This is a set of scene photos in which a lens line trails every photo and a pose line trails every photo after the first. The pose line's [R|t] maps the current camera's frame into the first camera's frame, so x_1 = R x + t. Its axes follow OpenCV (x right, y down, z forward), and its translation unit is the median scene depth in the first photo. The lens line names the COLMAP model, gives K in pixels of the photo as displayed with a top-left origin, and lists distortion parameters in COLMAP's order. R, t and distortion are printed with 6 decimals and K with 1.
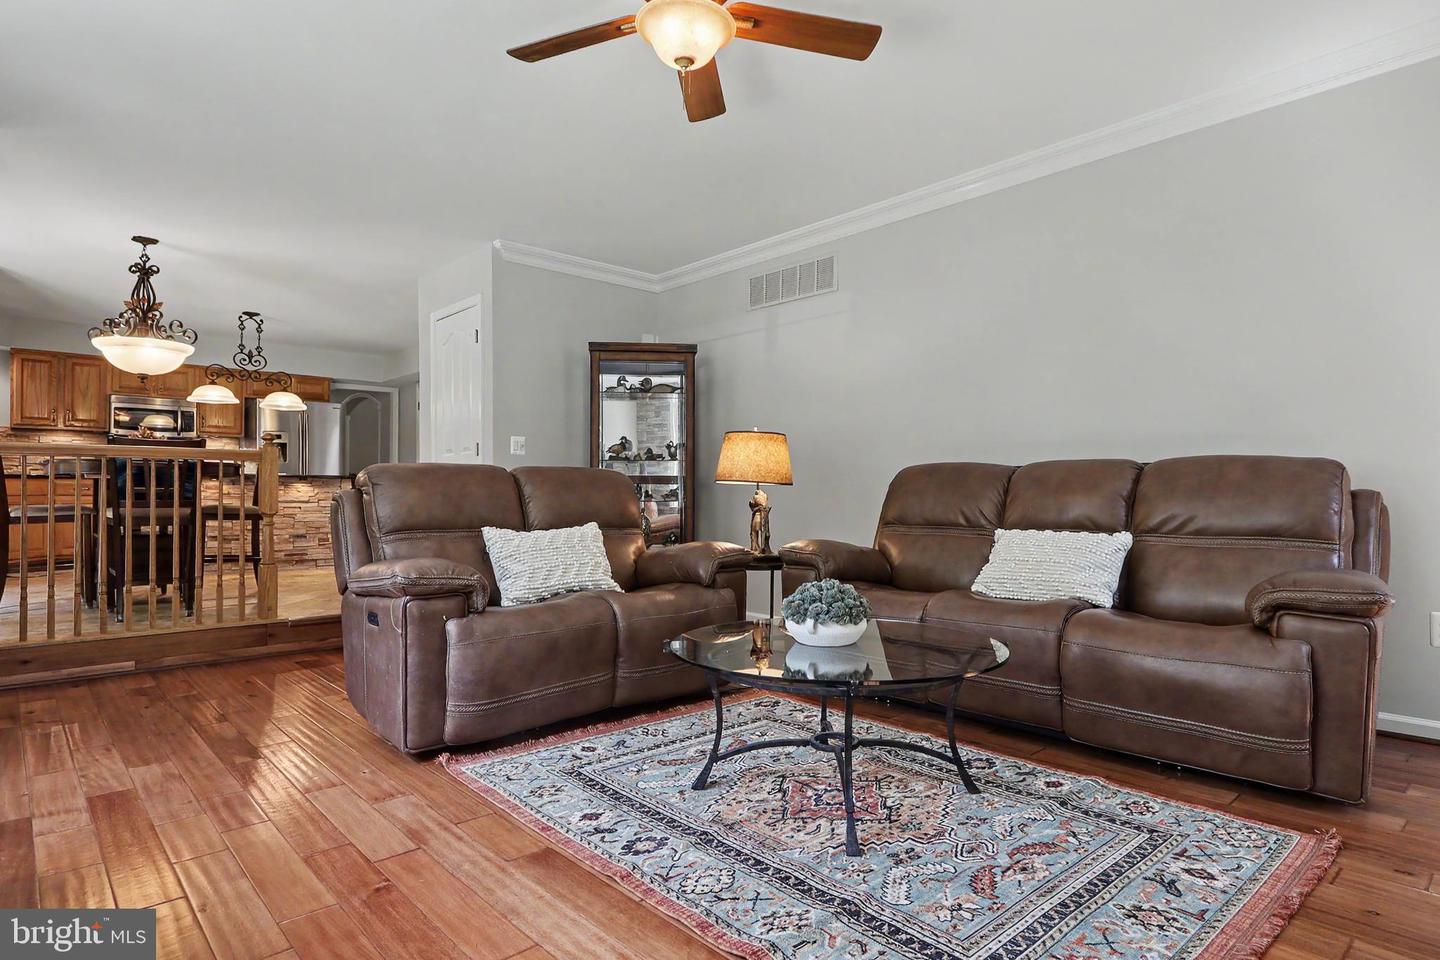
lens RADIAL K [[794.7, 0, 720.0], [0, 794.7, 480.0], [0, 0, 1]] dist [-0.004822, -0.000397]
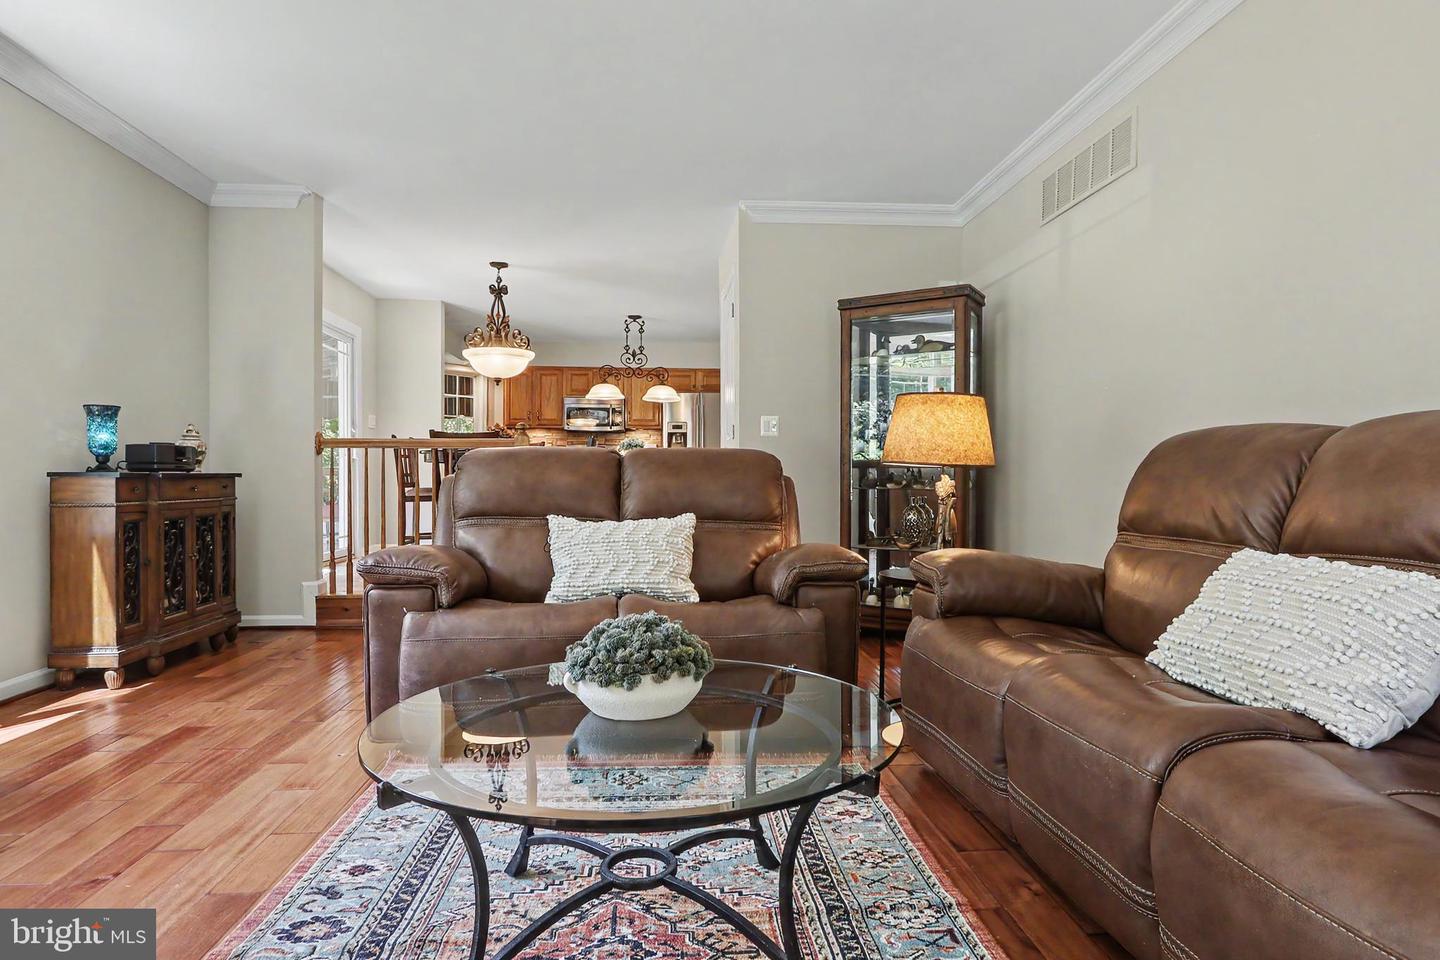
lens RADIAL K [[805.4, 0, 720.0], [0, 805.4, 480.0], [0, 0, 1]] dist [0.003550, 0.001369]
pose [[0.779703, 0.002640, -0.626143, 0.289334], [0.008665, 0.999850, 0.015006, 0.004328], [0.626089, -0.017126, 0.779564, 0.260740]]
